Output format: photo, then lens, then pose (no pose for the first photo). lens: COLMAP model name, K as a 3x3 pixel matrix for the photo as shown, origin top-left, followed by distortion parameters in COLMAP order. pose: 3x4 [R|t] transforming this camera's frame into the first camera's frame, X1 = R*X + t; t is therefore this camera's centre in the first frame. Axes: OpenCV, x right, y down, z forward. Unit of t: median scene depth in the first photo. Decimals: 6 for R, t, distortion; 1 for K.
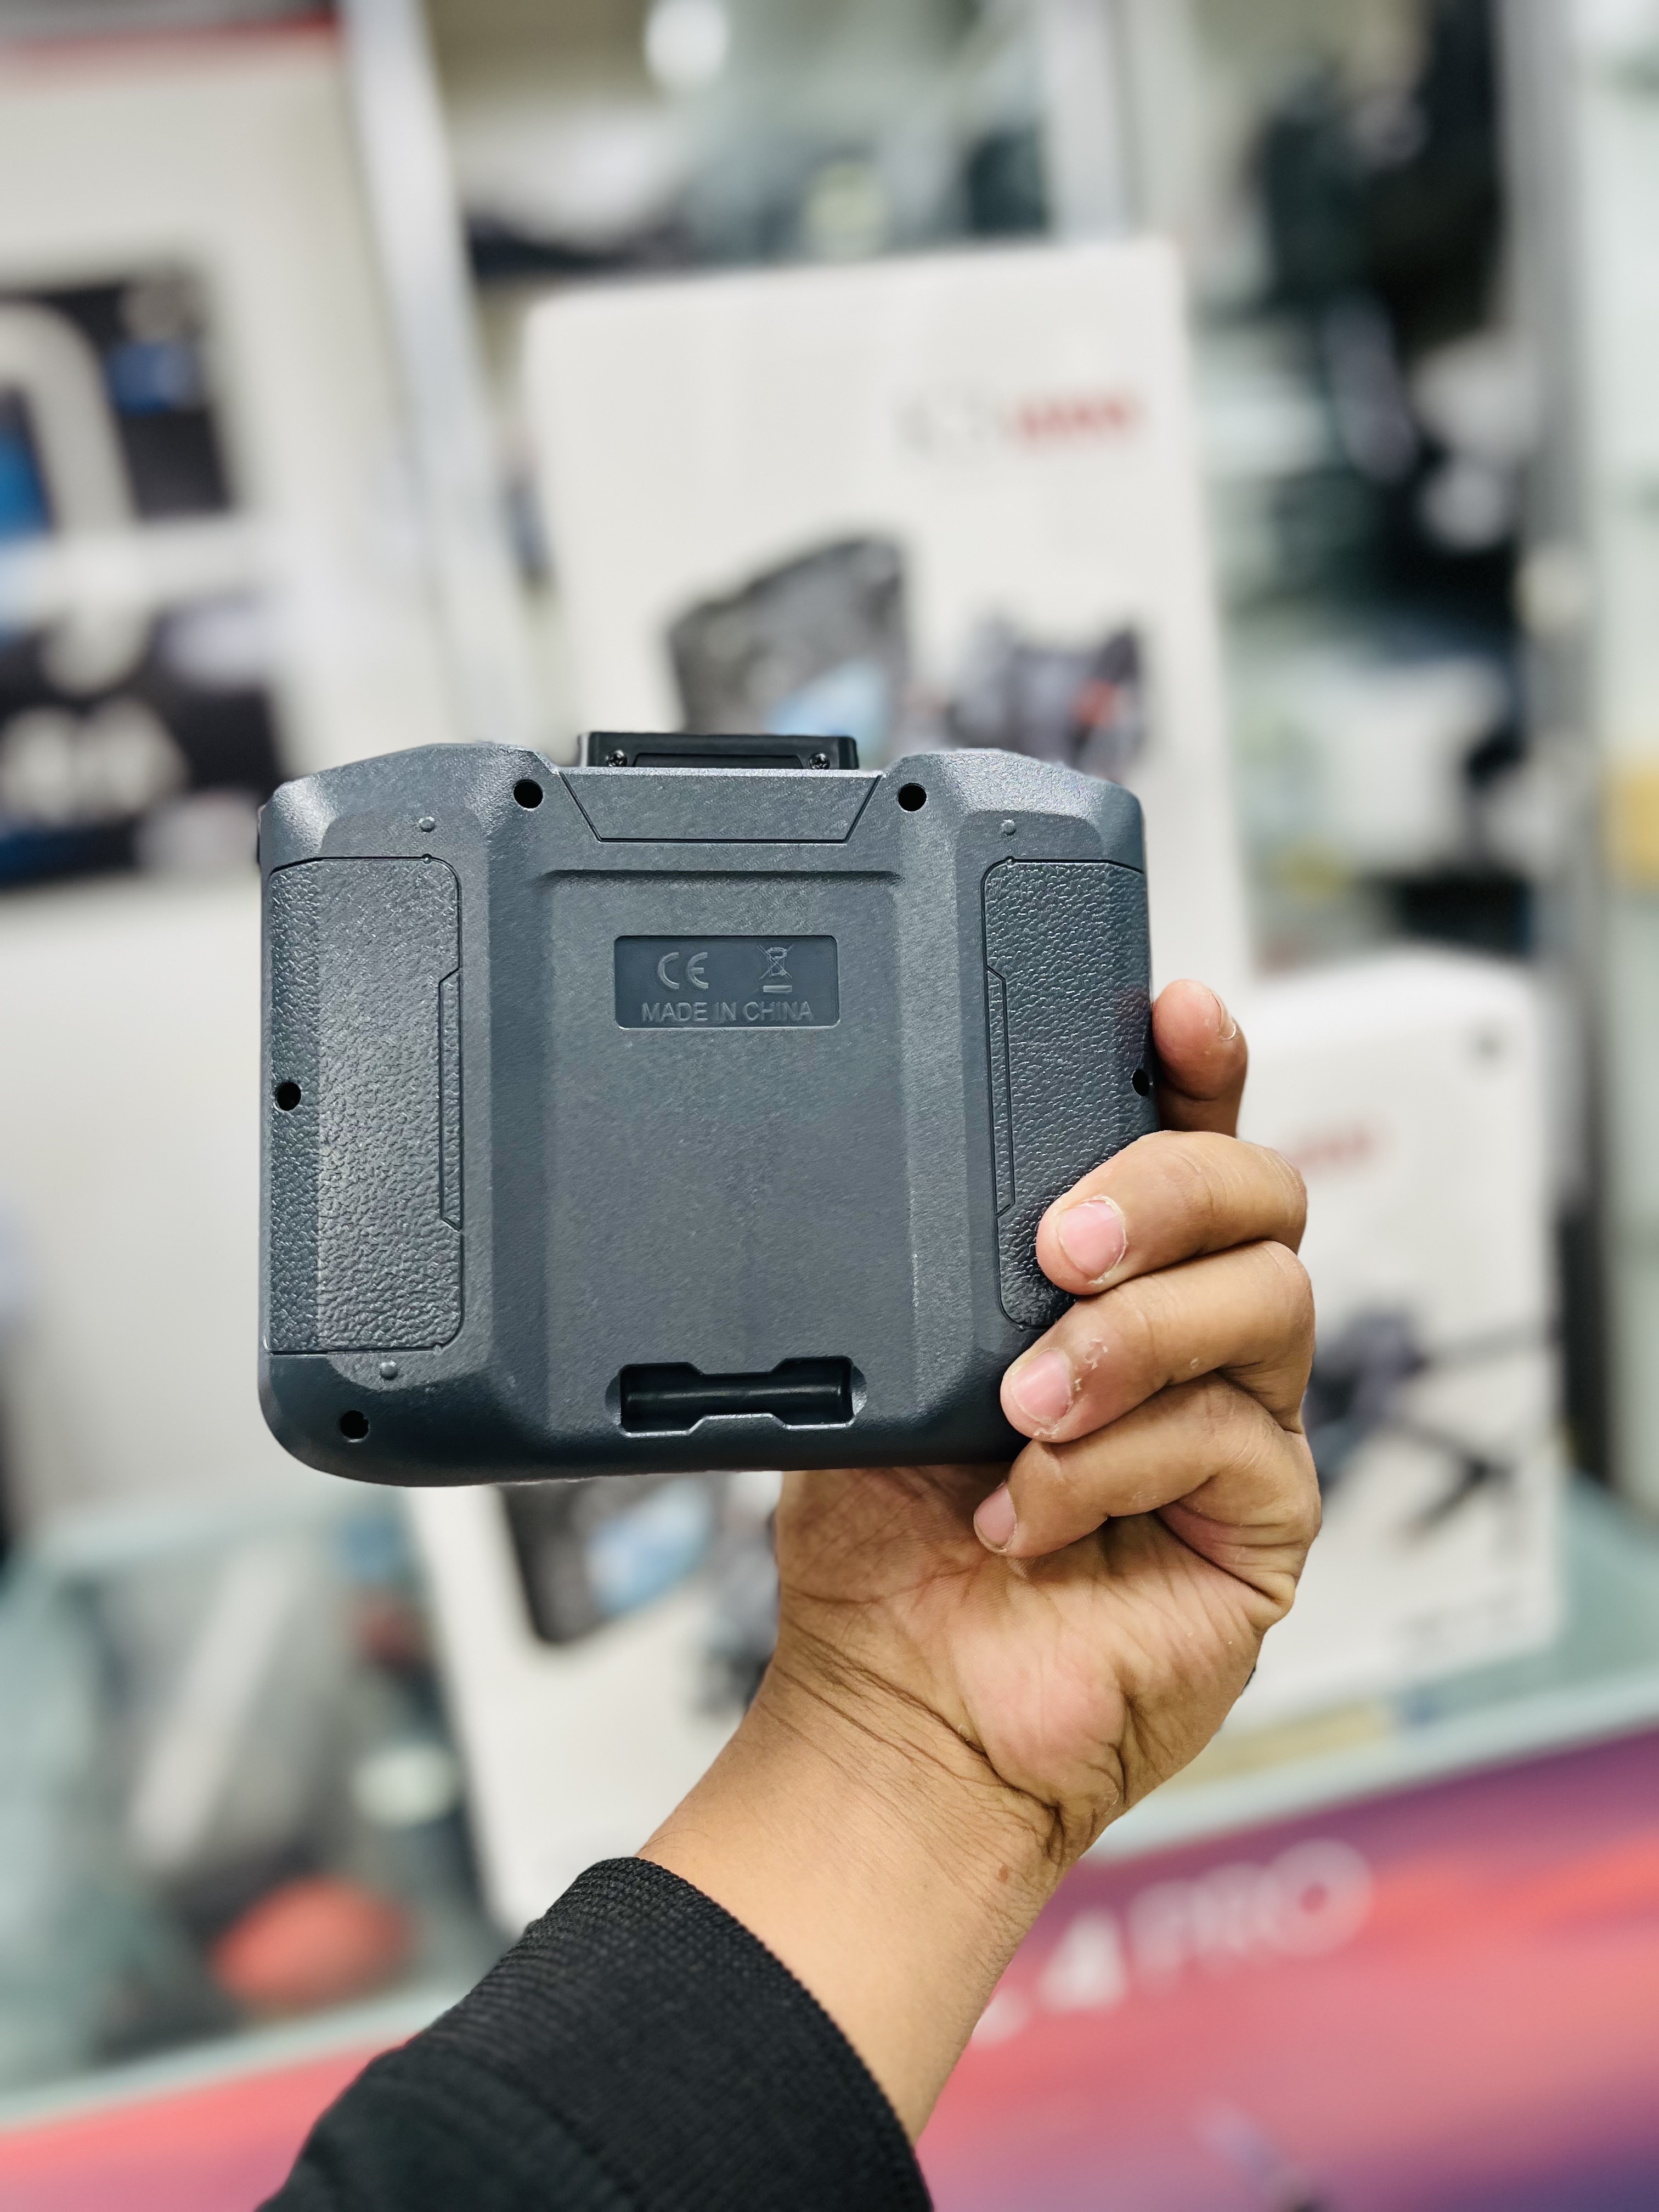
lens RADIAL K [[1672.6, 0, 838.6], [0, 1672.6, 1102.6], [0, 0, 1]] dist [-0.008586, -0.020896]
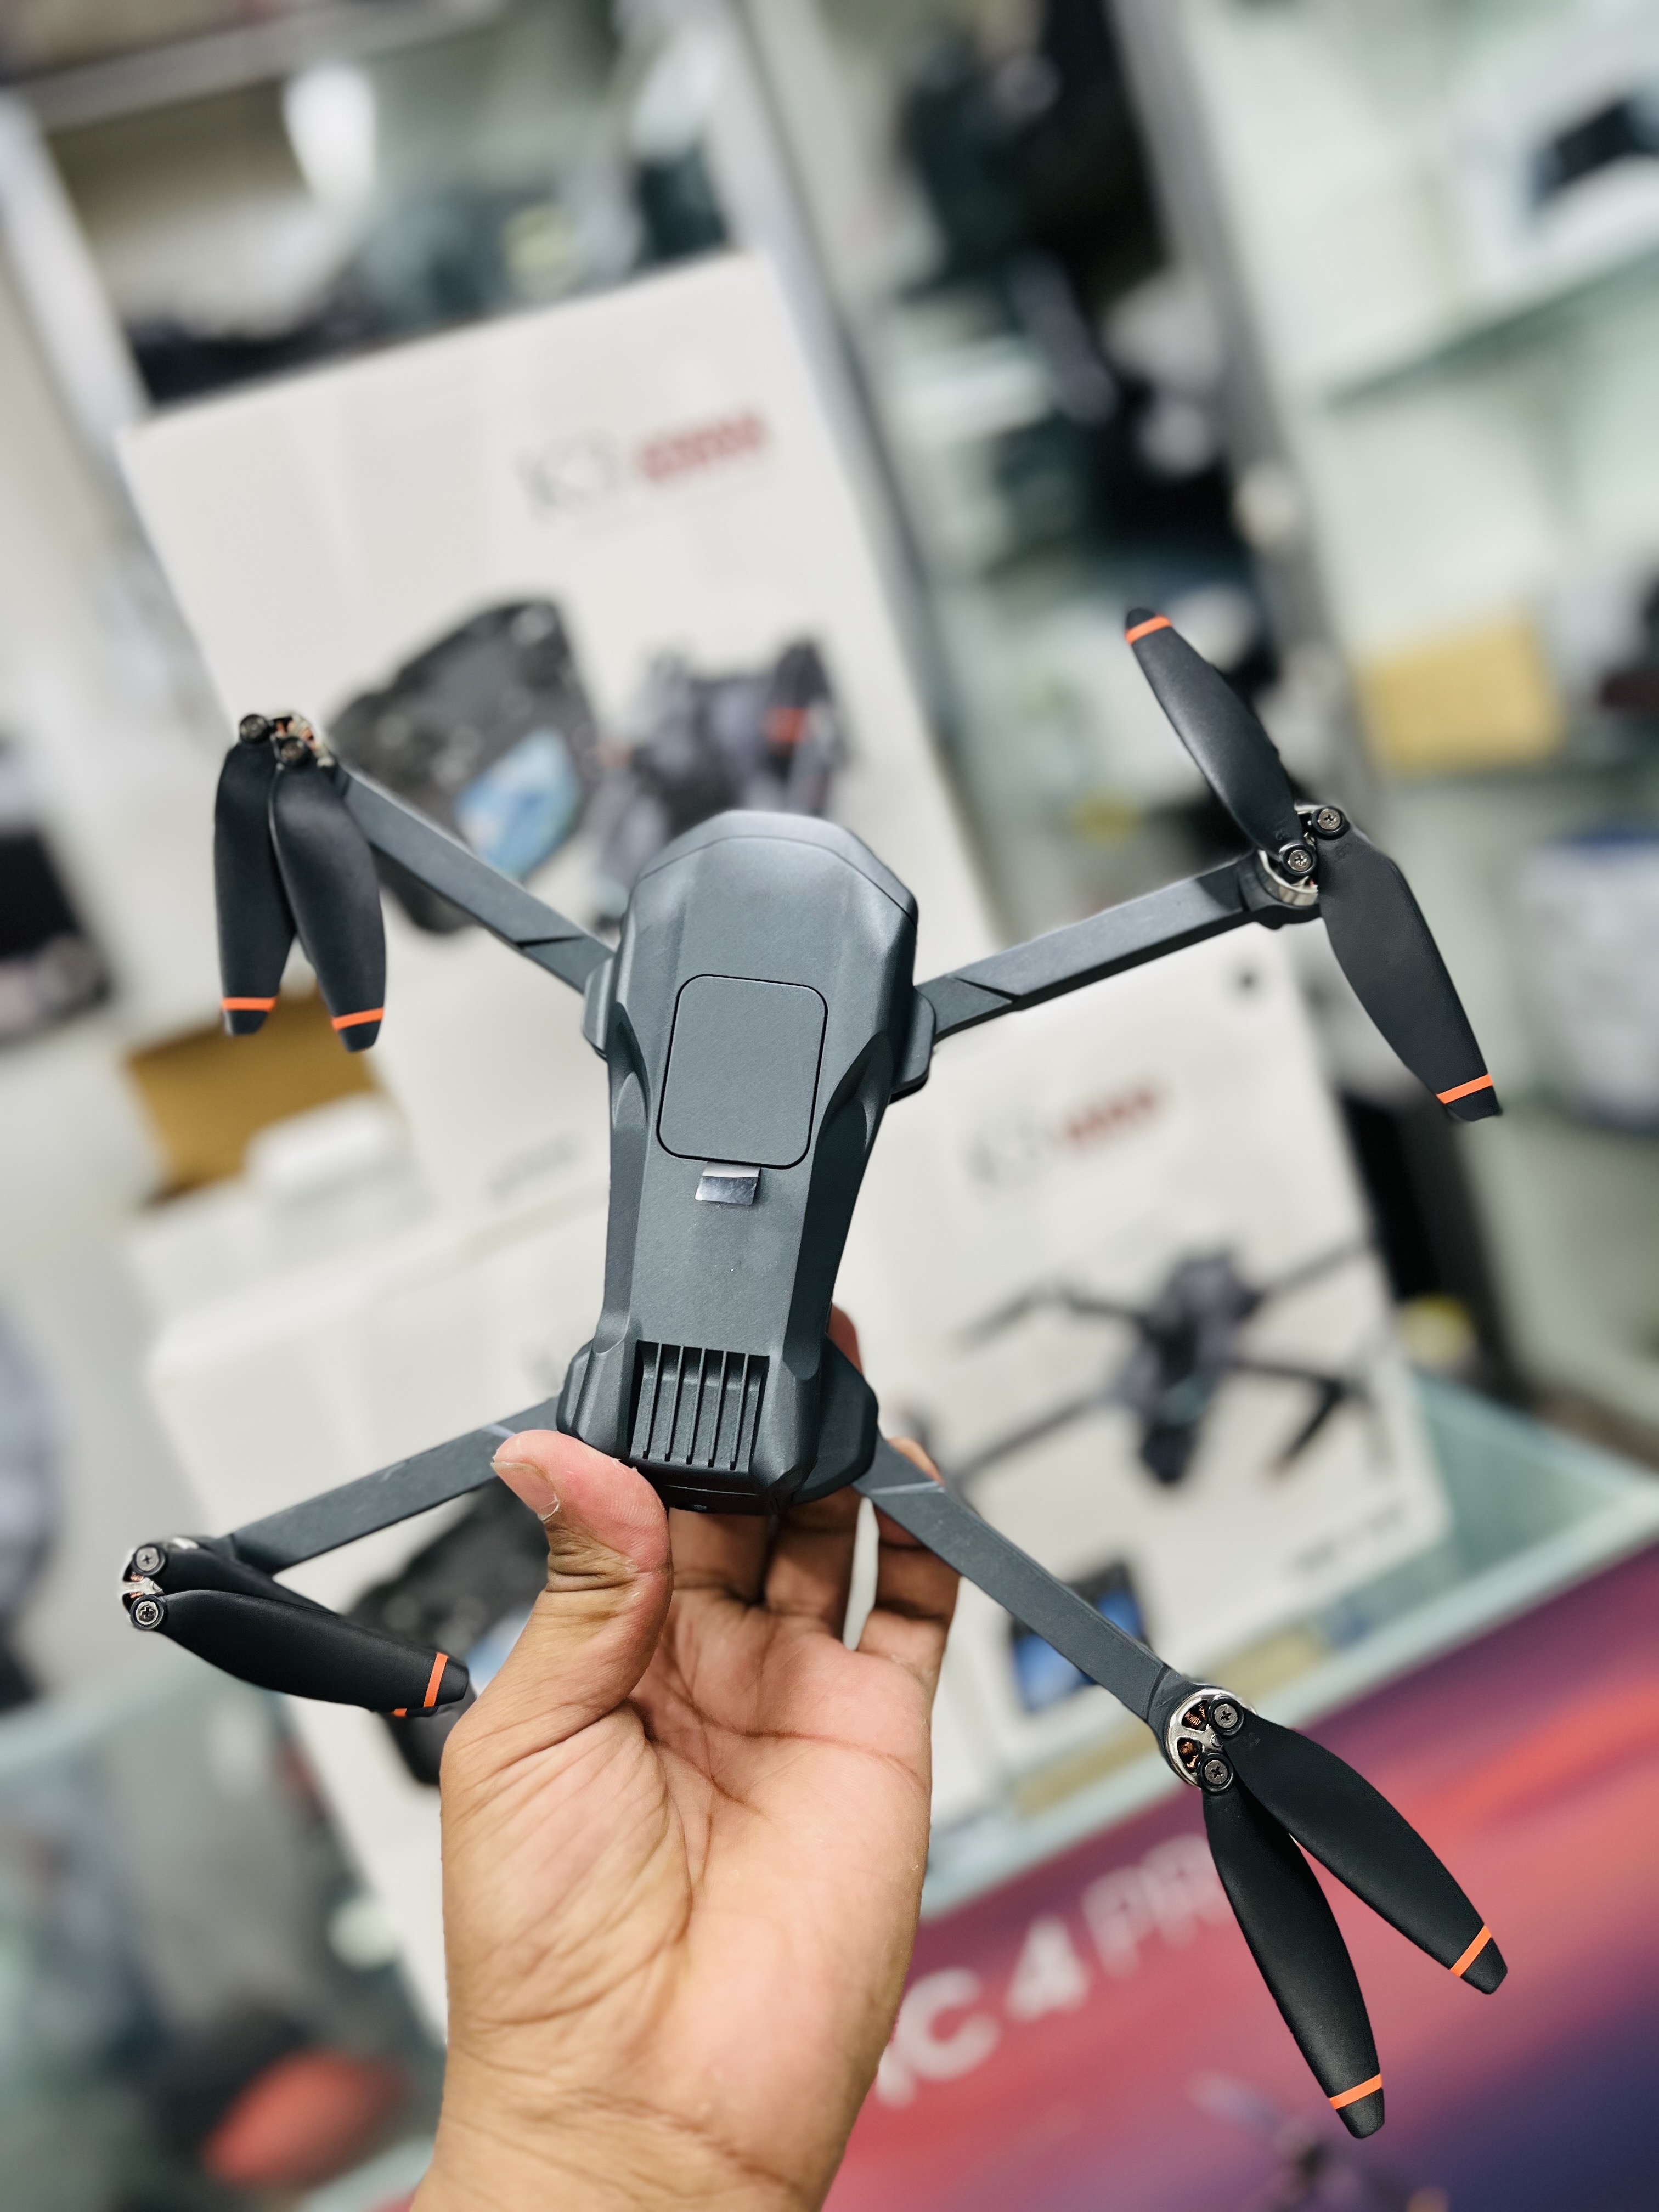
lens RADIAL K [[1672.6, 0, 851.8], [0, 1672.6, 1096.3], [0, 0, 1]] dist [-0.008586, -0.020896]
pose [[0.976485, -0.204150, 0.069286, 0.059406], [0.204654, 0.978834, -0.000168, -0.011632], [-0.067785, 0.014344, 0.997597, 0.010080]]
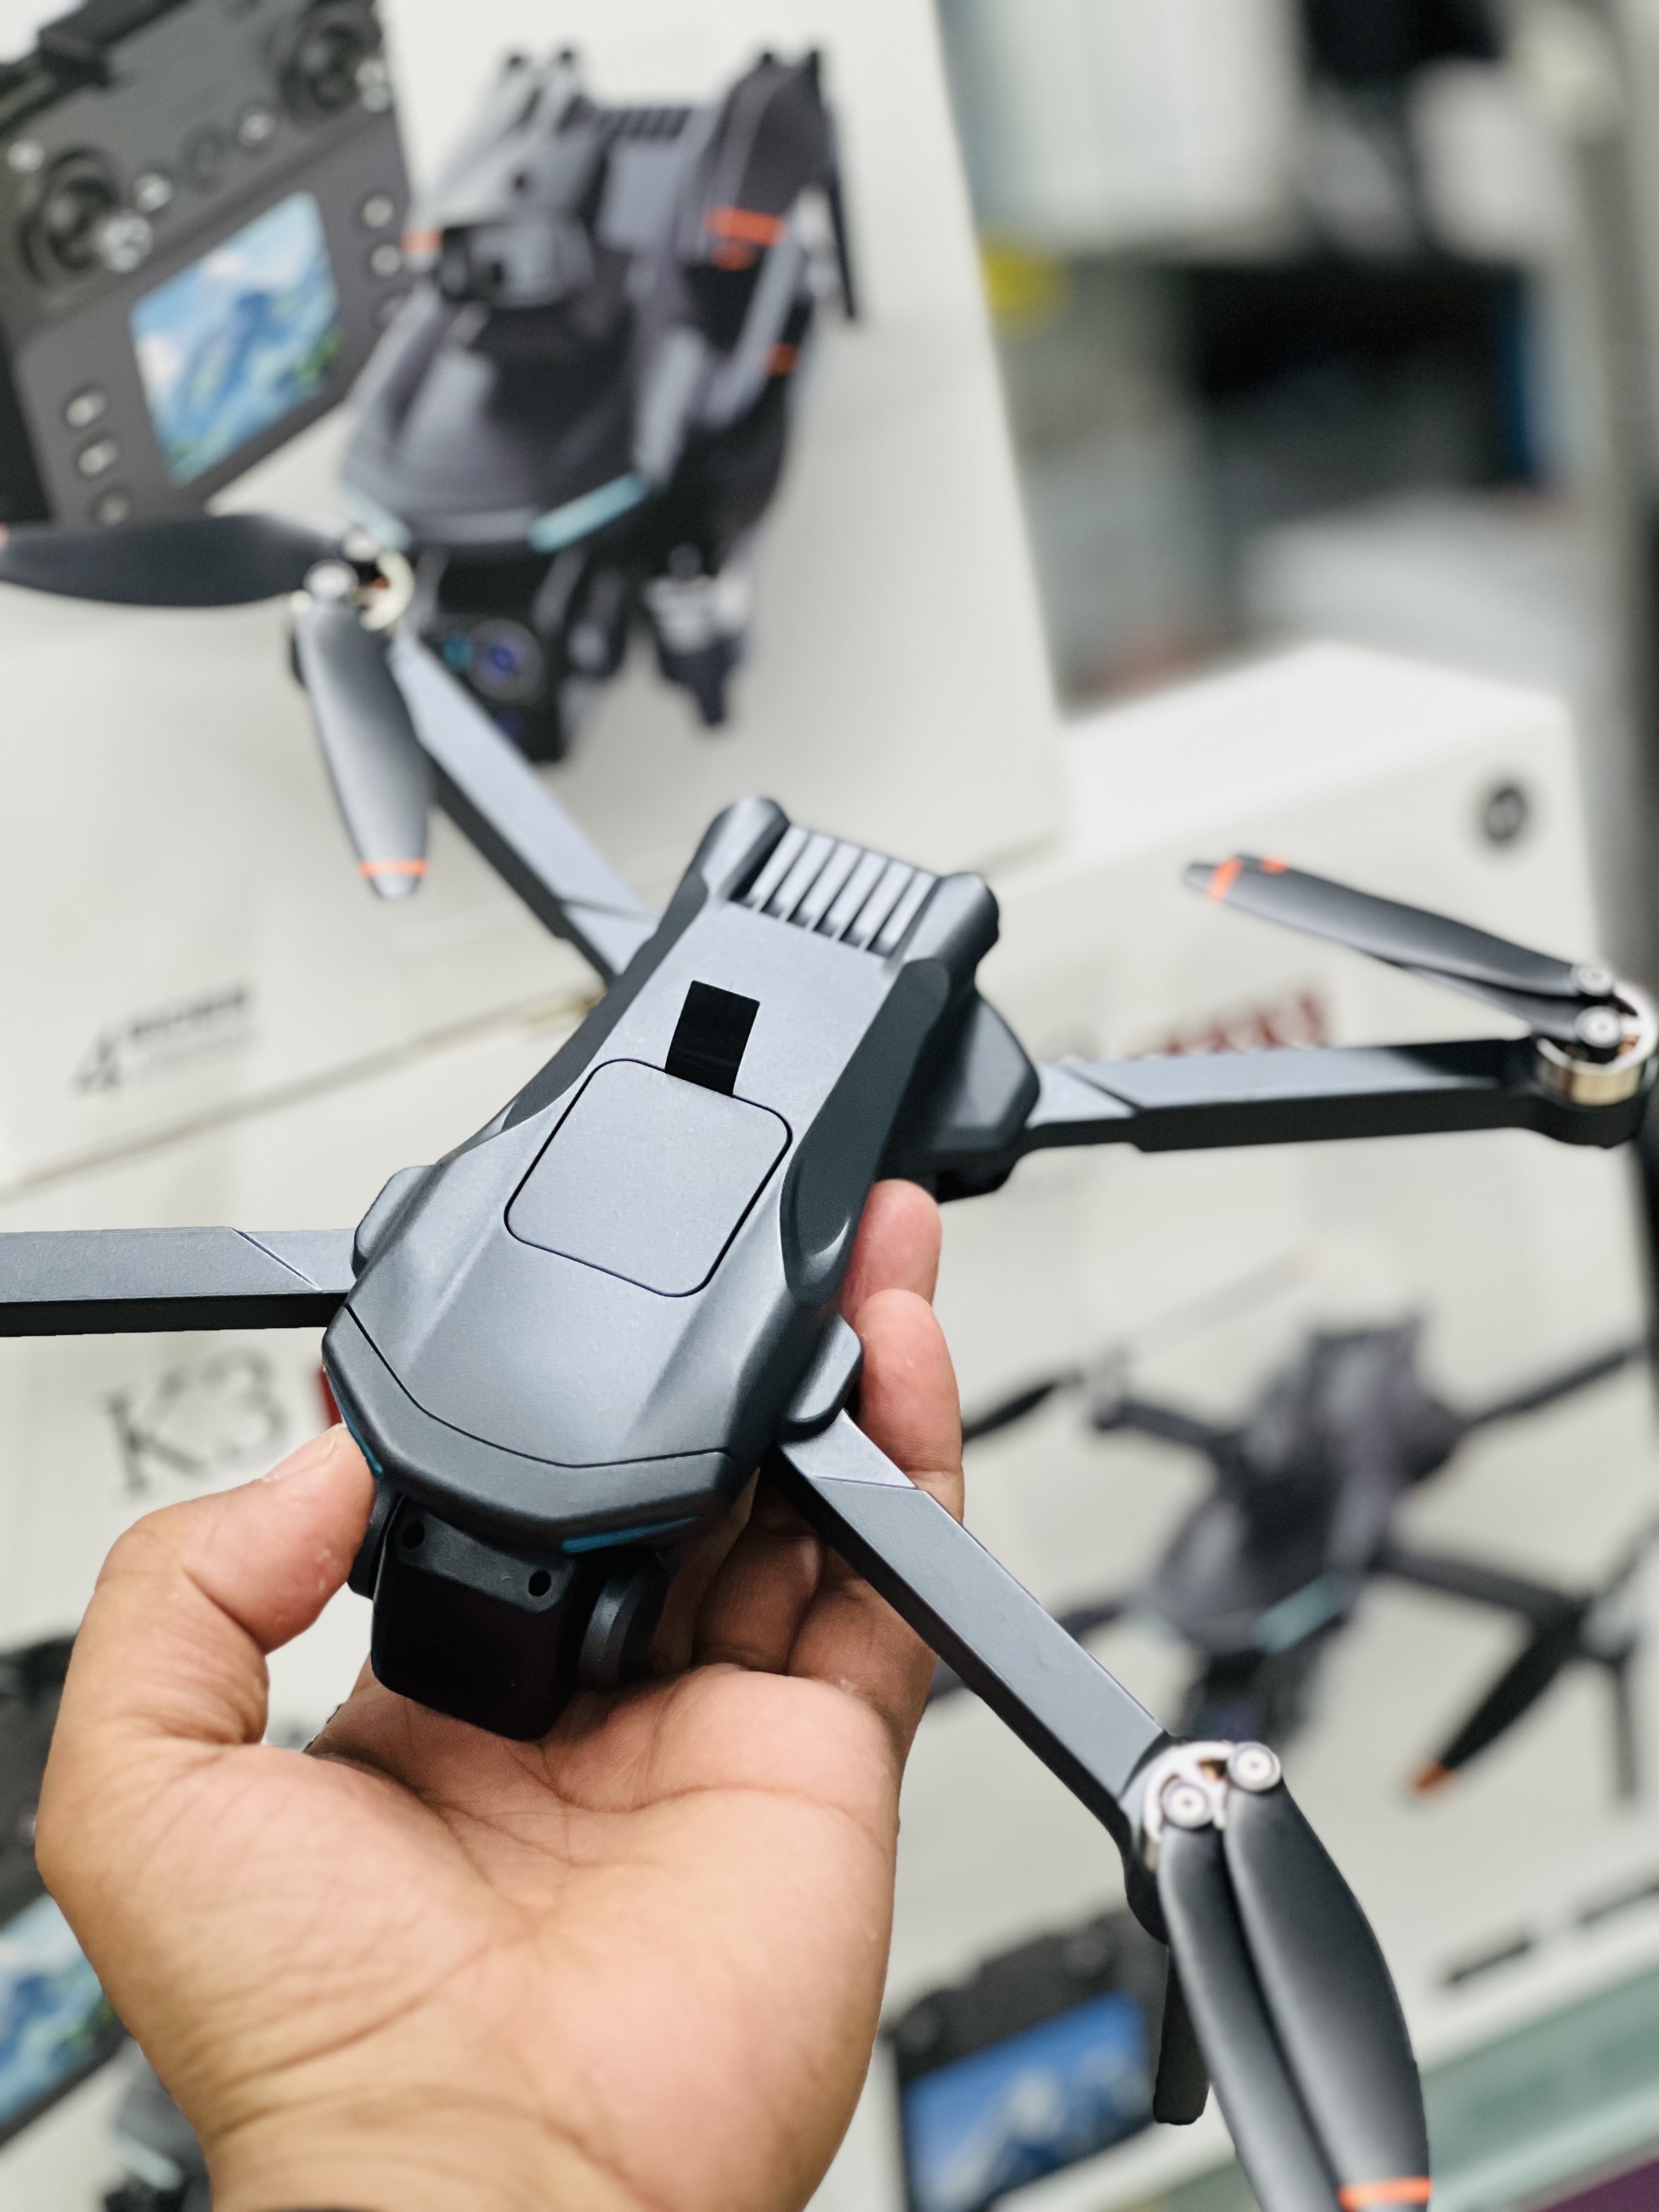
lens RADIAL K [[4968.6, 0, 832.7], [0, 4968.6, 1111.9], [0, 0, 1]] dist [0.042136, 0.000000]
pose [[0.962340, -0.105375, 0.250596, -0.169316], [0.090759, 0.993465, 0.069214, -0.055340], [-0.256252, -0.043863, 0.965614, -0.355857]]
